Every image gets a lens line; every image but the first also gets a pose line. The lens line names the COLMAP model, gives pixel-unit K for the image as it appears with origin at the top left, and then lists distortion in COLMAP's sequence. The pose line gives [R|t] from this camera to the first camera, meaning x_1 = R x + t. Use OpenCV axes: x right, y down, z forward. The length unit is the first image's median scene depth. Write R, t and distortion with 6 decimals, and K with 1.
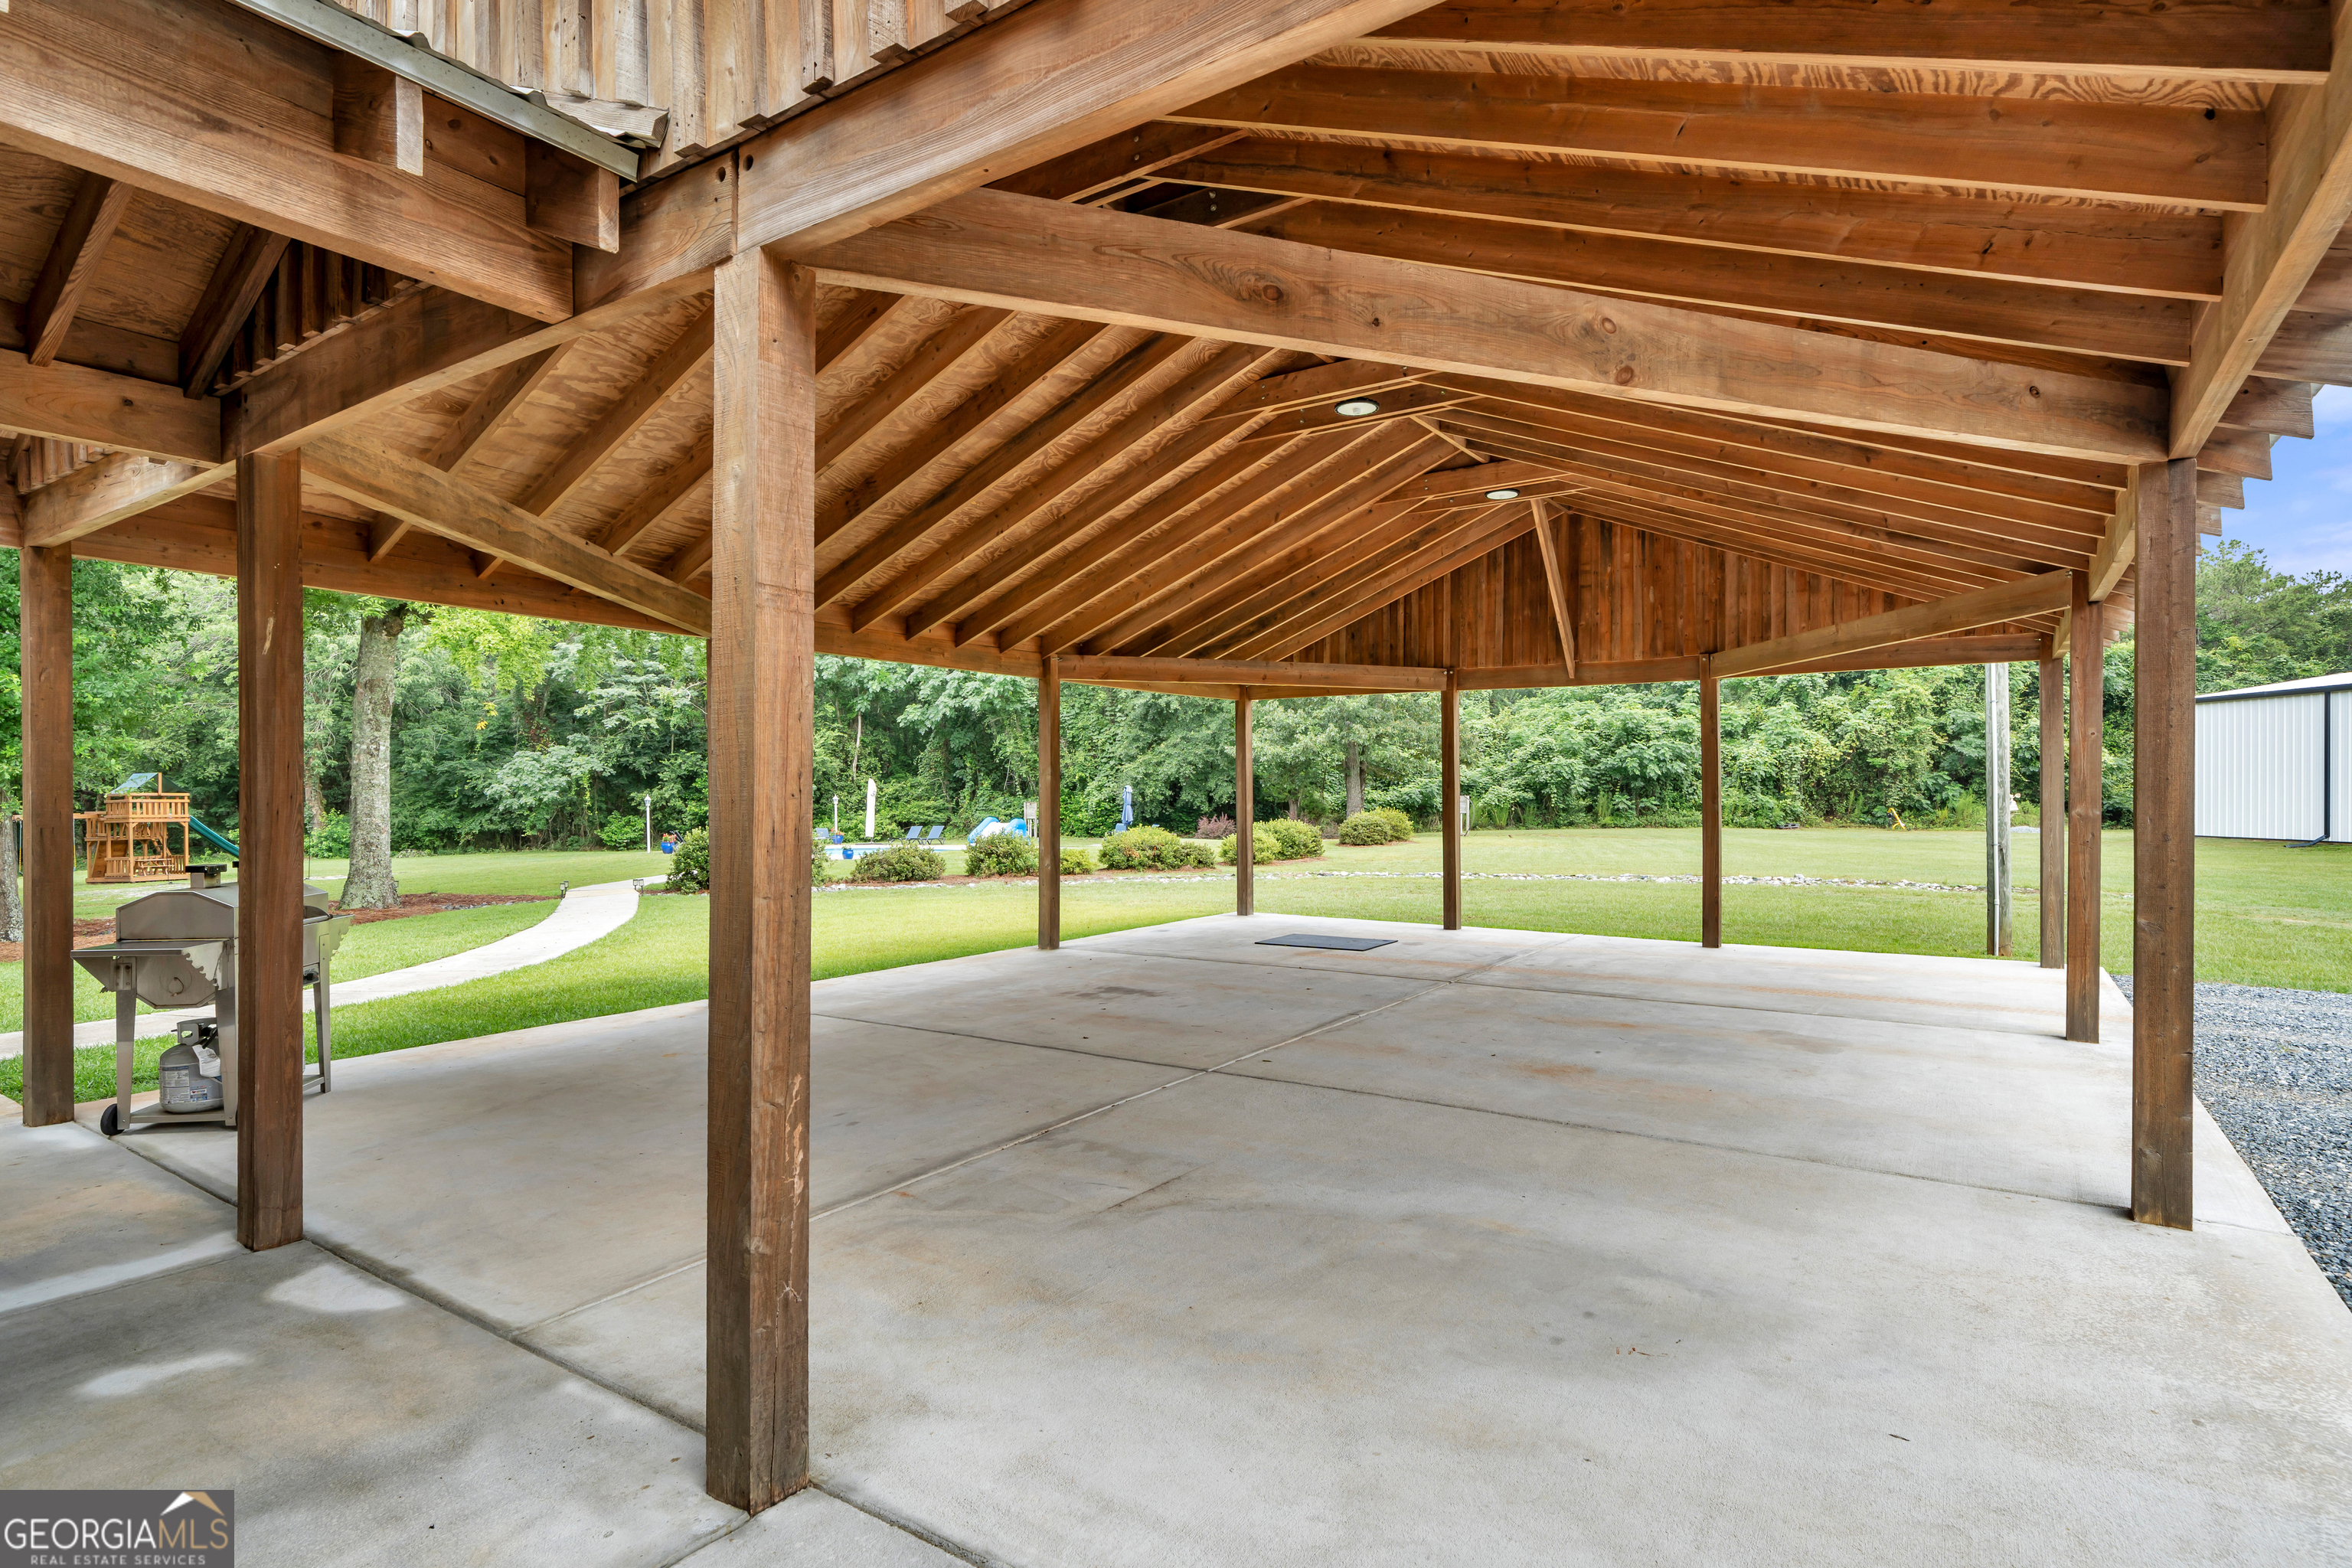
lens RADIAL K [[1149.9, 0, 1187.9], [0, 1149.9, 797.1], [0, 0, 1]] dist [0.000382, -0.001440]
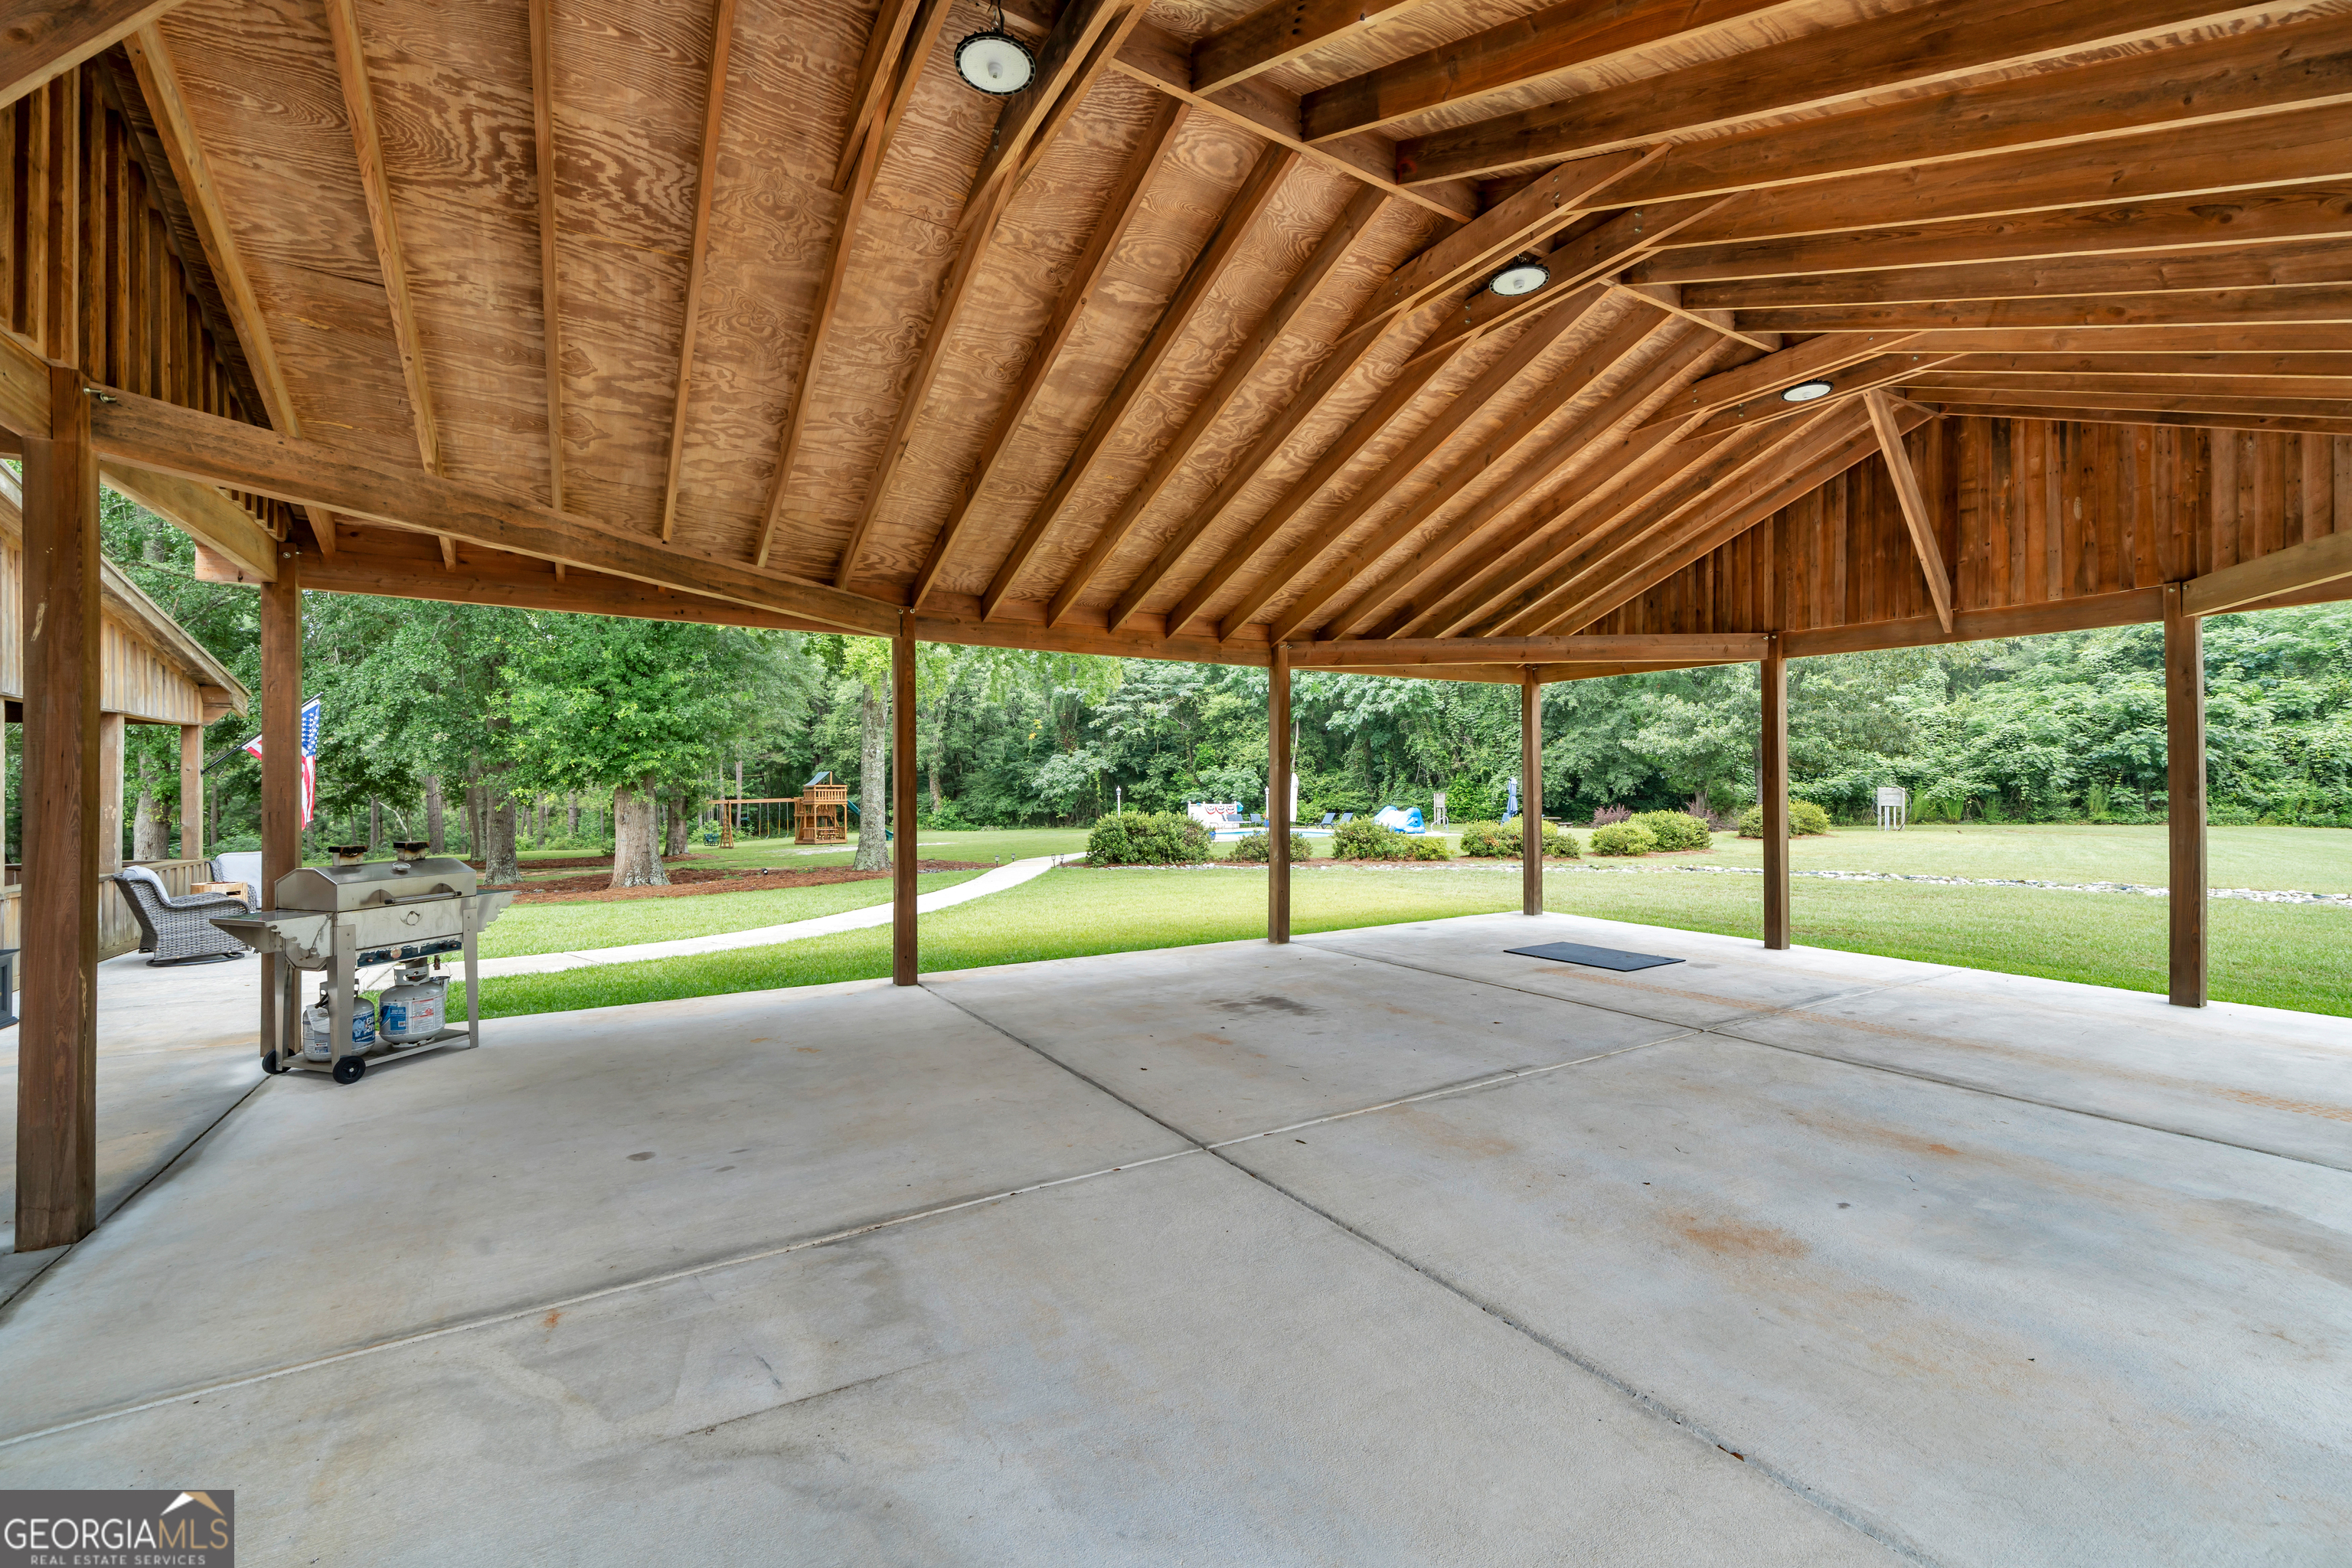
lens RADIAL K [[949.1, 0, 1188.0], [0, 949.1, 785.2], [0, 0, 1]] dist [-0.003411, -0.000007]
pose [[0.909498, -0.000468, -0.415708, 0.028355], [-0.001073, 0.999993, -0.003473, 0.000130], [0.415706, 0.003605, 0.909492, 0.045424]]
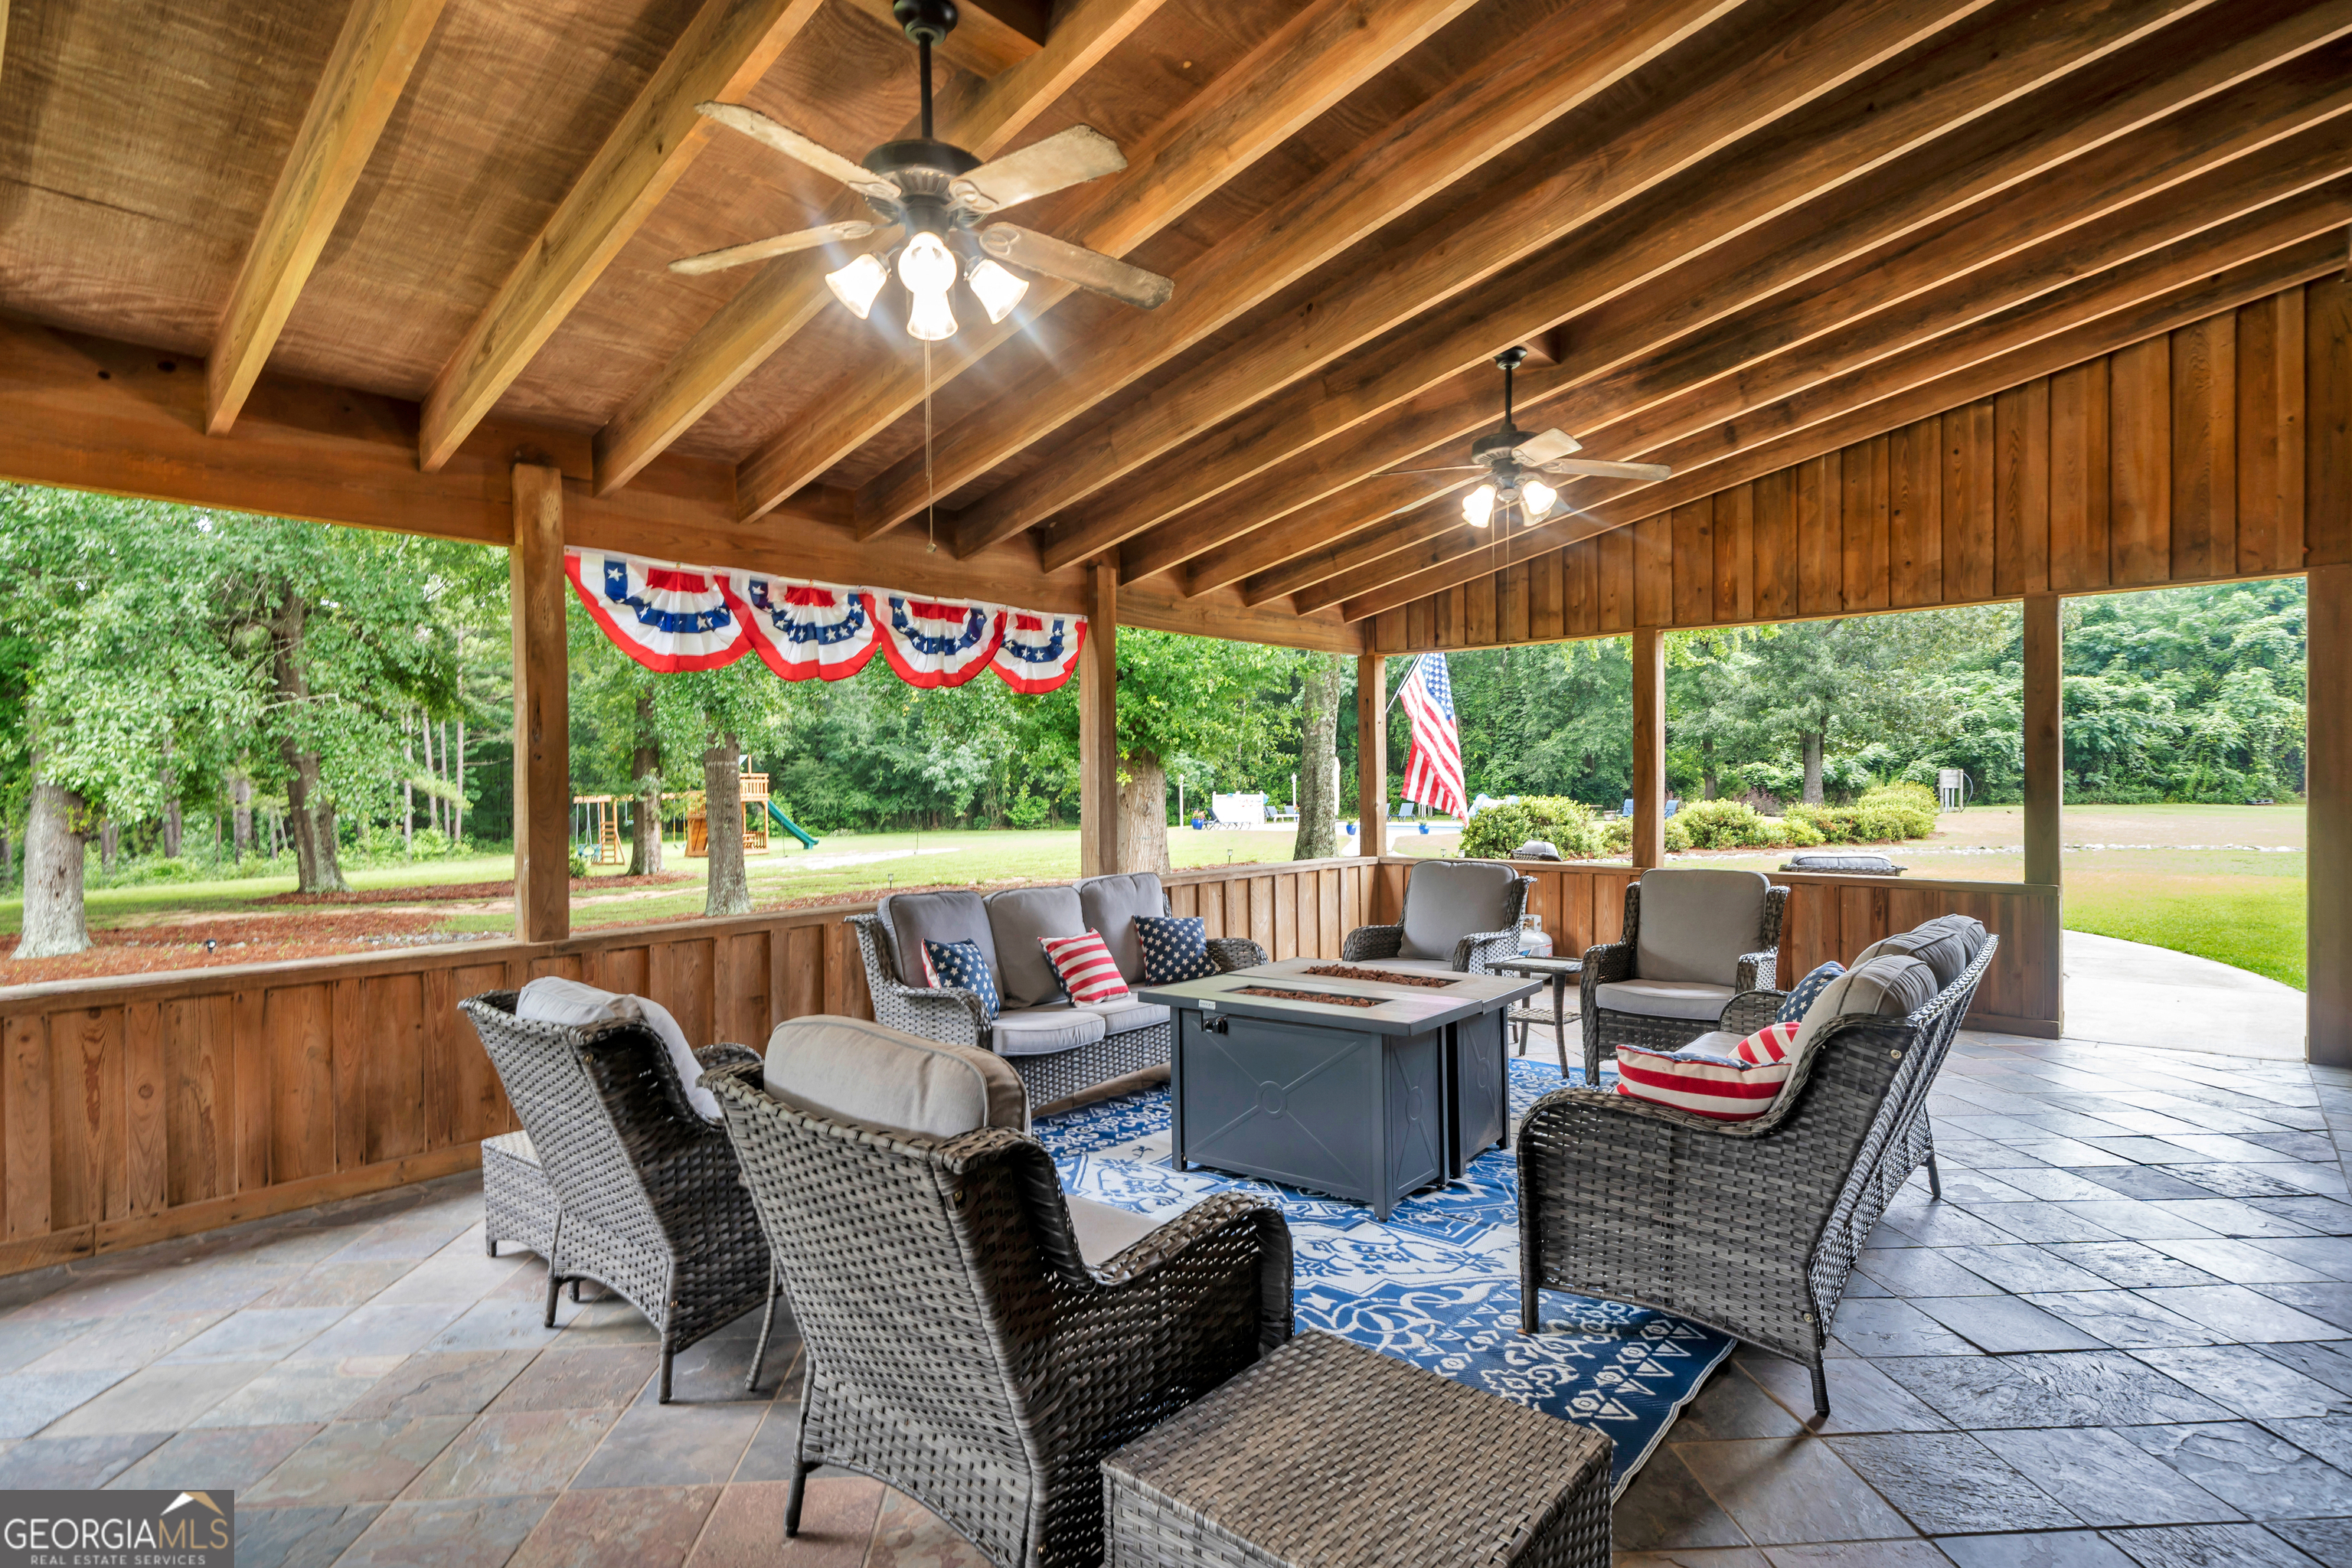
lens RADIAL K [[1149.9, 0, 1194.6], [0, 1149.9, 788.8], [0, 0, 1]] dist [0.000382, -0.001440]
pose [[0.991688, -0.005450, -0.128552, -0.217839], [0.006393, 0.999956, 0.006921, 0.003135], [0.128509, -0.007685, 0.991679, -0.019889]]
